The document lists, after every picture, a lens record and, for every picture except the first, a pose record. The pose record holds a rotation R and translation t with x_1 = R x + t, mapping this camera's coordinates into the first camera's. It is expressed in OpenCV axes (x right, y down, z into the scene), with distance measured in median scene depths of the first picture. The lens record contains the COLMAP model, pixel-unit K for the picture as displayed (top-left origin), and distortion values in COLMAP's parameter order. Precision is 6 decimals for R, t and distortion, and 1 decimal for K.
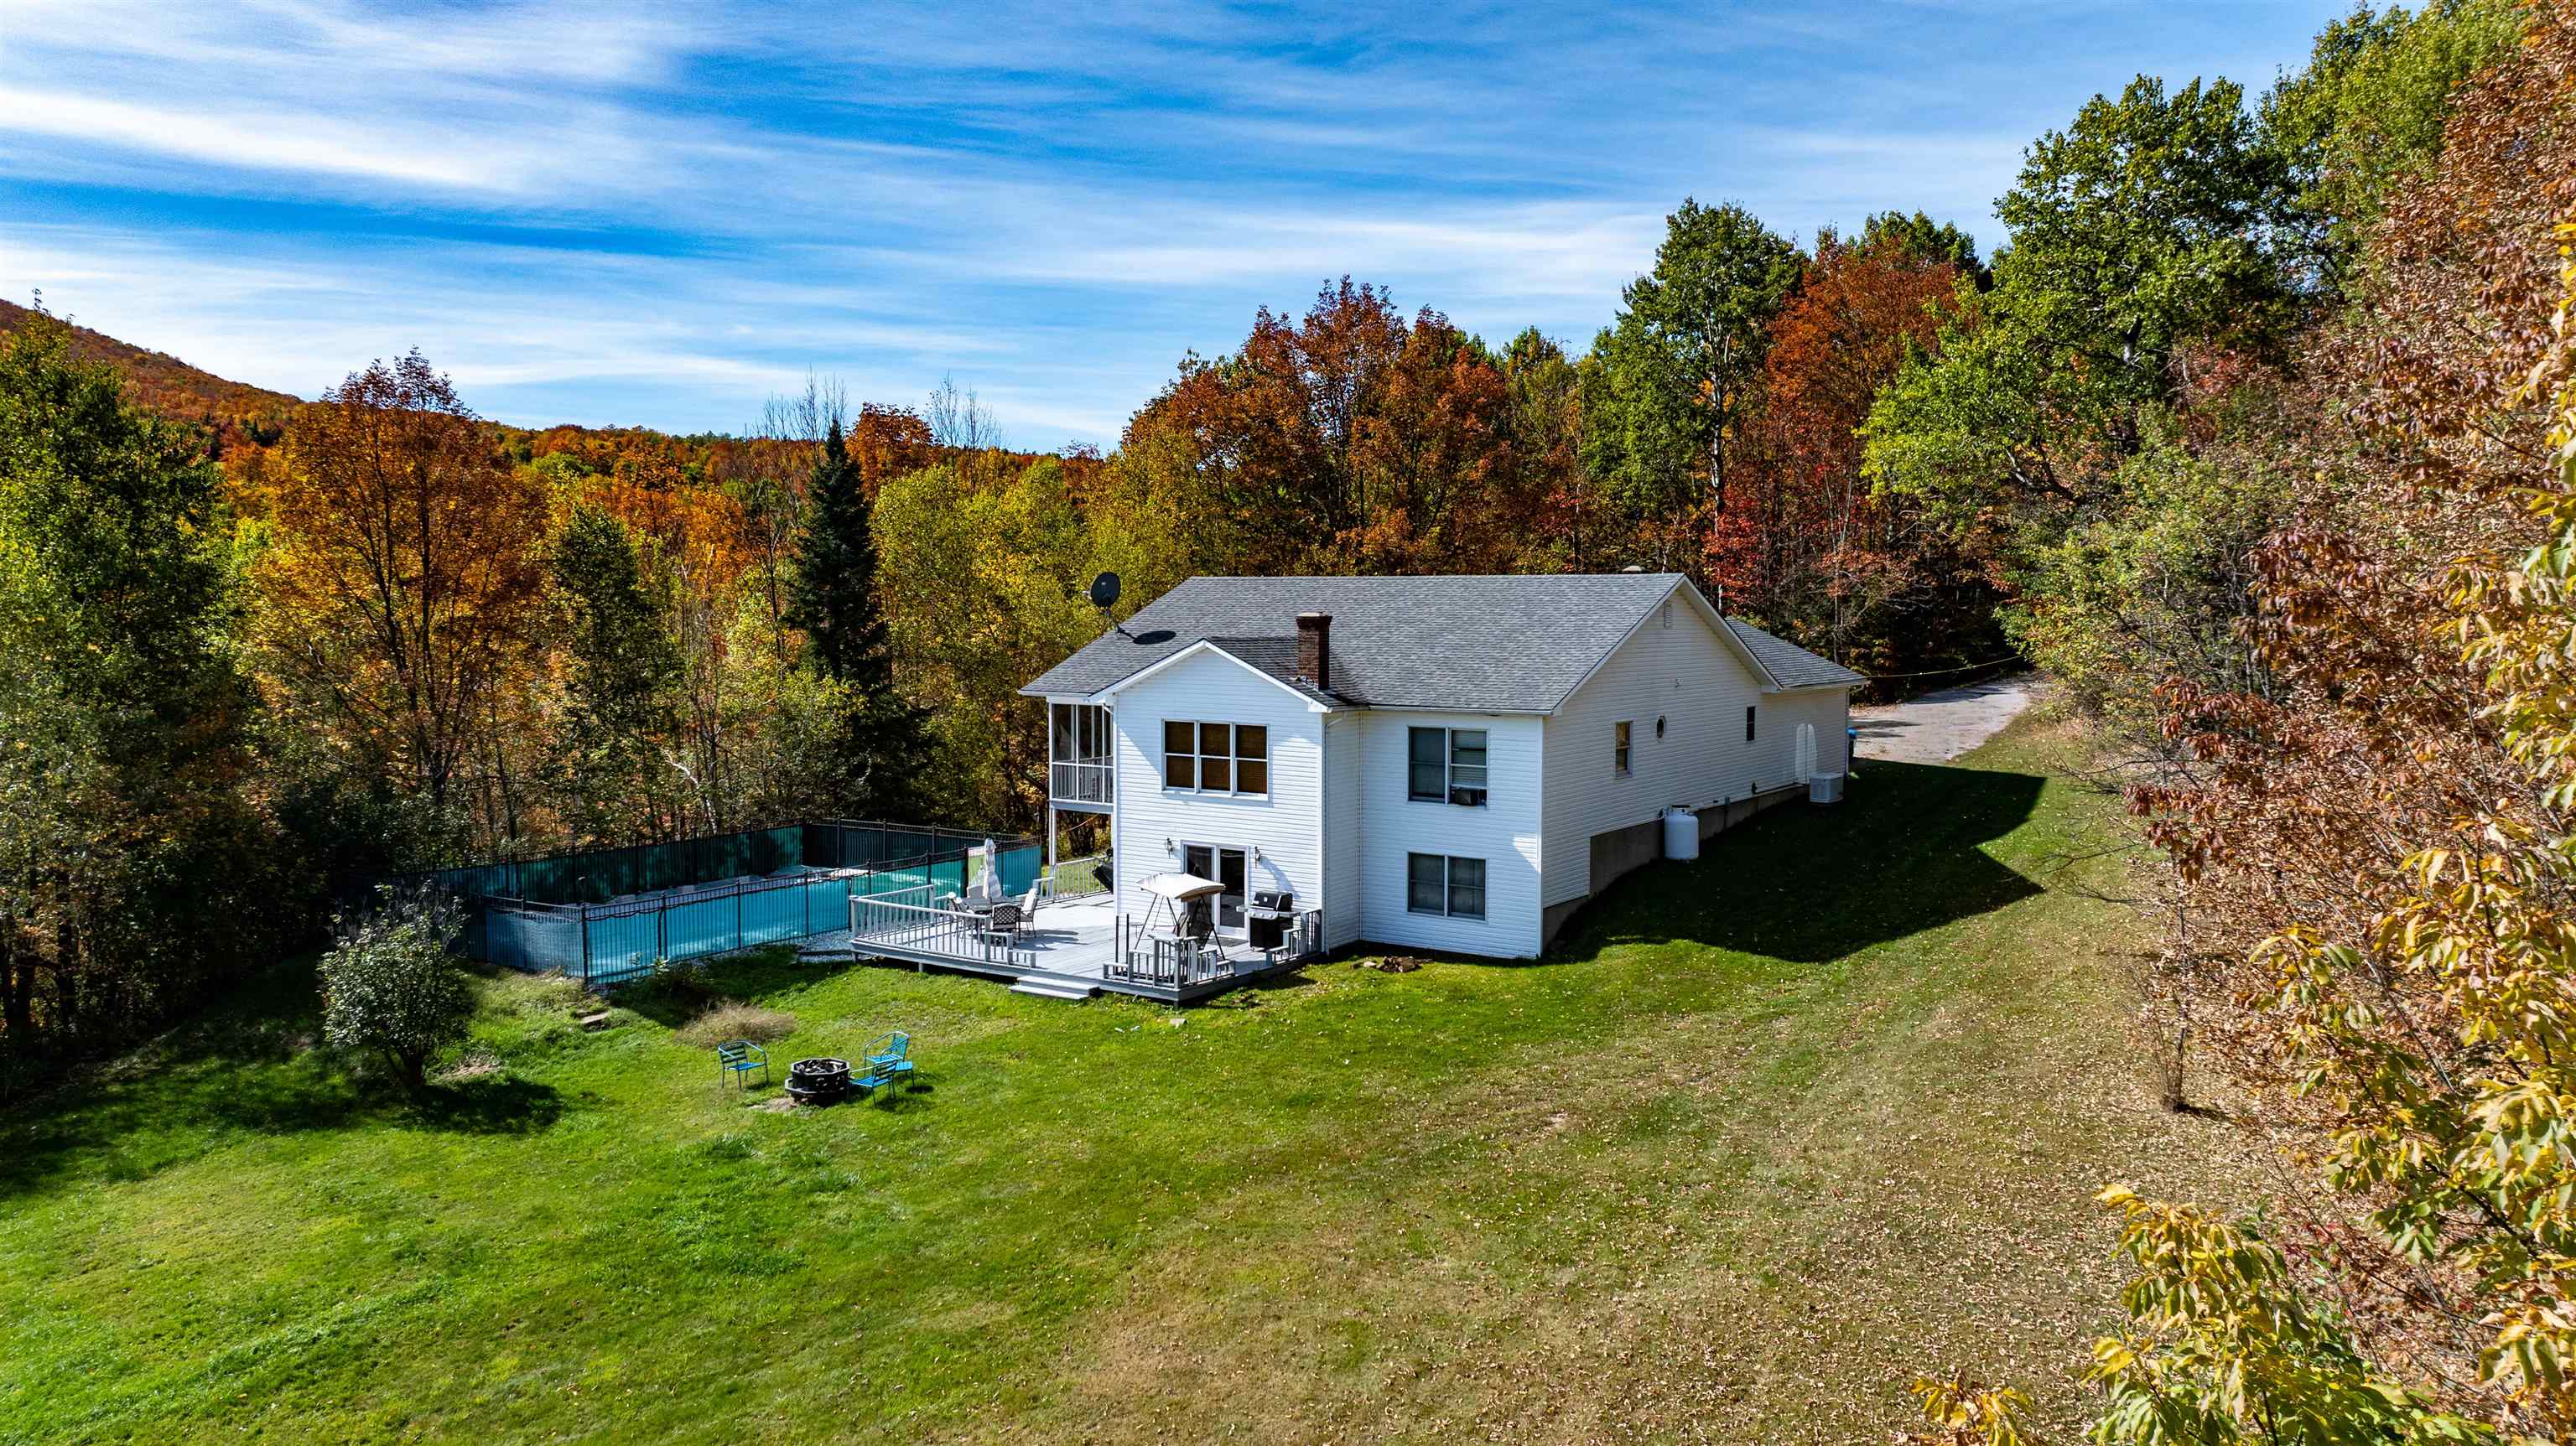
lens RADIAL K [[1810.3, 0, 1294.6], [0, 1810.3, 688.7], [0, 0, 1]] dist [-0.027649, 0.028427]
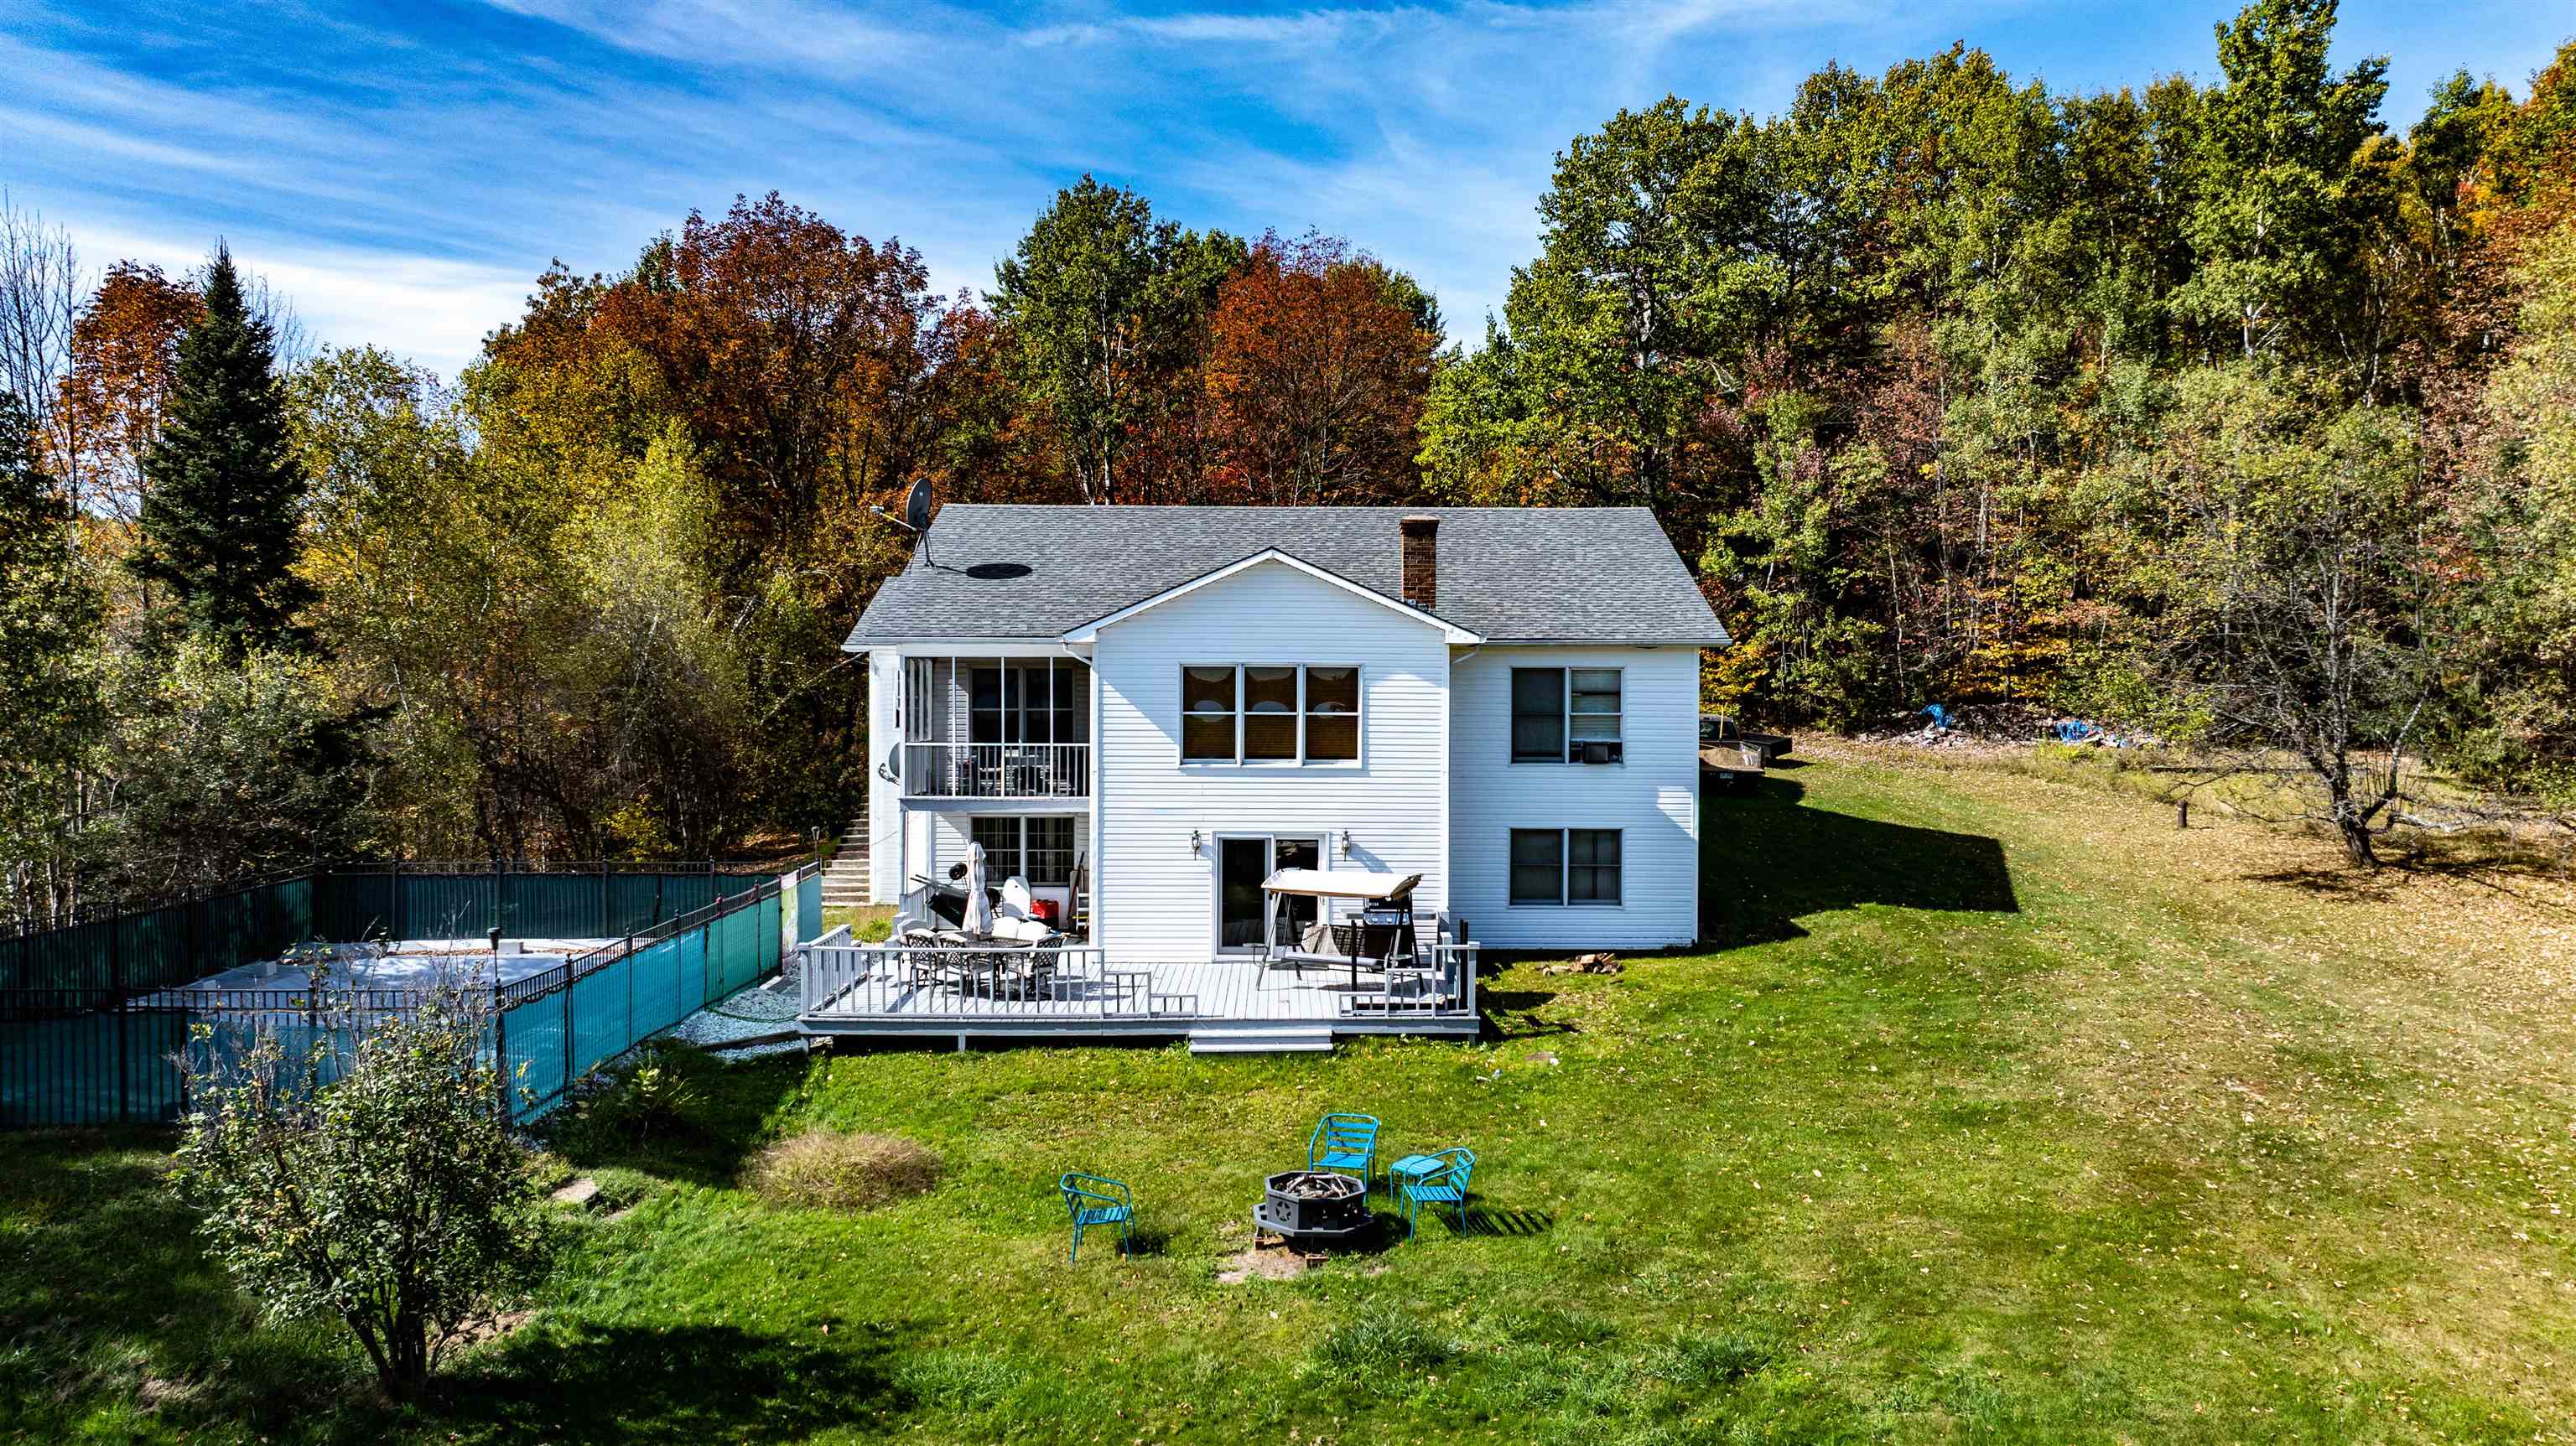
lens RADIAL K [[1810.3, 0, 1305.1], [0, 1810.3, 721.6], [0, 0, 1]] dist [-0.027649, 0.028427]
pose [[0.824349, -0.012395, 0.565946, -0.455231], [0.027152, 0.999475, -0.017659, 0.055725], [-0.565430, 0.029924, 0.824253, 0.405459]]
